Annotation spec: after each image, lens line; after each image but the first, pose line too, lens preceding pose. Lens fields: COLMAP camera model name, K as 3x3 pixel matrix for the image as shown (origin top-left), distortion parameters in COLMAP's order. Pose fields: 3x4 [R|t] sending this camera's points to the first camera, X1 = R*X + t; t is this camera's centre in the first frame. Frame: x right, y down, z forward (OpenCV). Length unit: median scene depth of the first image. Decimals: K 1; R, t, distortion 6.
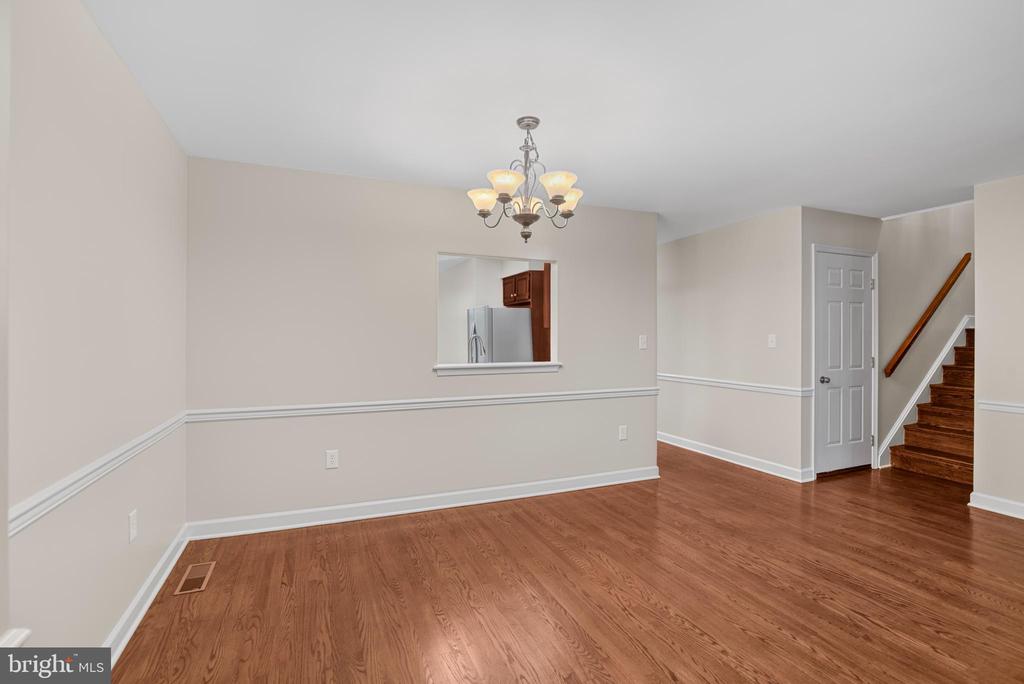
lens RADIAL K [[470.1, 0, 515.4], [0, 470.1, 338.6], [0, 0, 1]] dist [-0.018215, 0.000194]
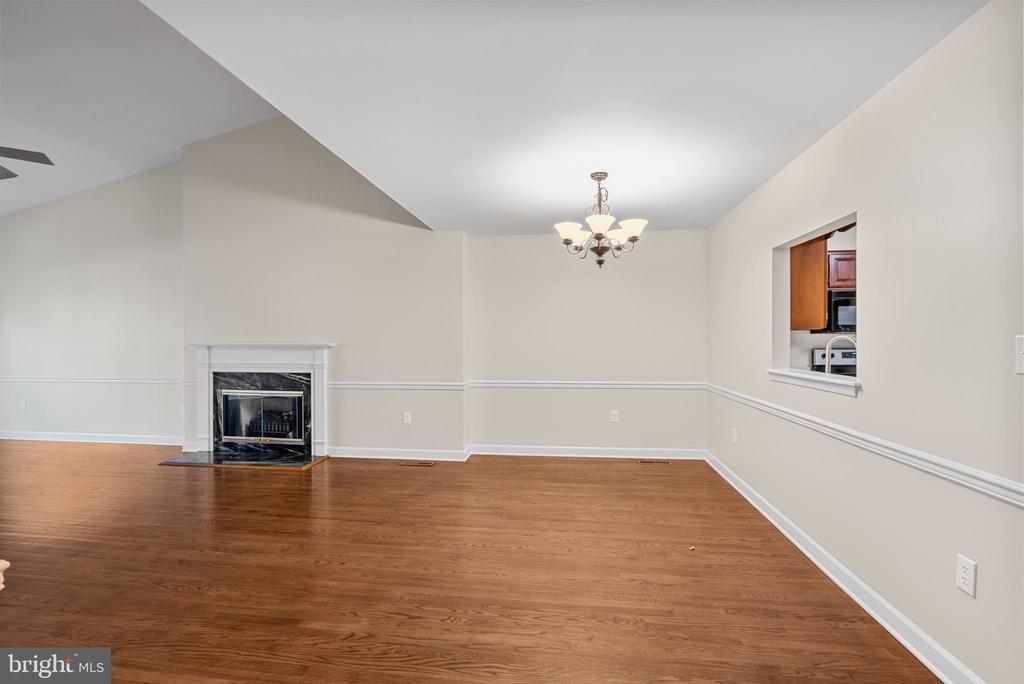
lens RADIAL K [[470.1, 0, 514.1], [0, 470.1, 345.0], [0, 0, 1]] dist [-0.018215, 0.000194]
pose [[-0.494170, 0.011695, -0.869287, 1.156520], [-0.000711, 0.999904, 0.013857, -0.004867], [0.869365, 0.007466, -0.494114, 1.288464]]
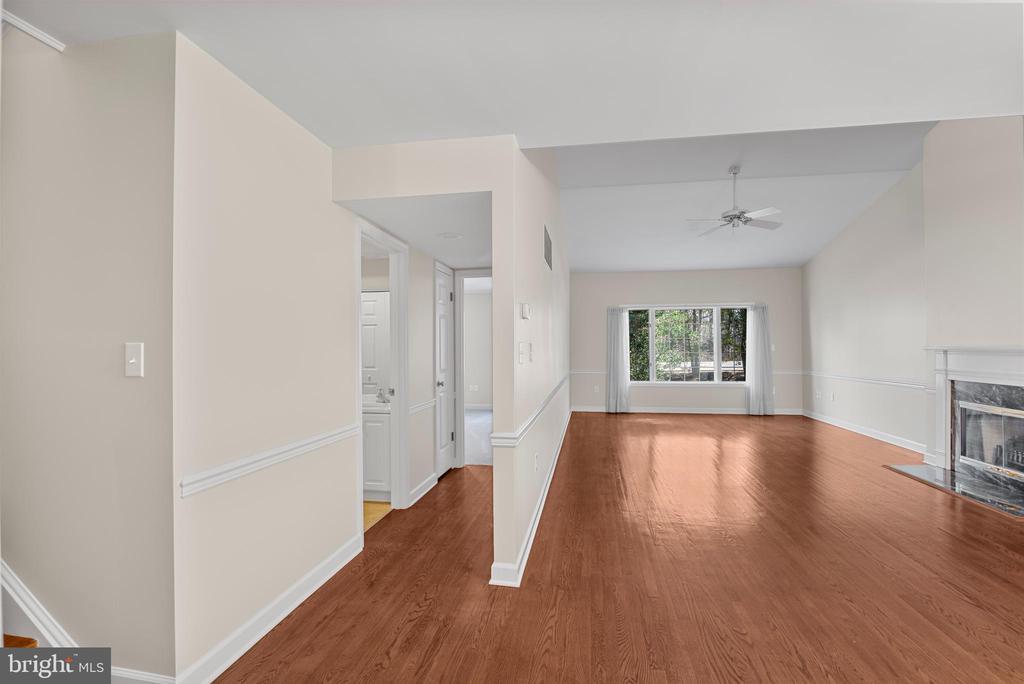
lens RADIAL K [[470.1, 0, 508.7], [0, 470.1, 343.0], [0, 0, 1]] dist [-0.018215, 0.000194]
pose [[-0.840315, 0.007971, 0.542039, 0.558833], [0.005055, 0.999964, -0.006868, 0.003322], [-0.542074, -0.003031, -0.840325, 1.531590]]
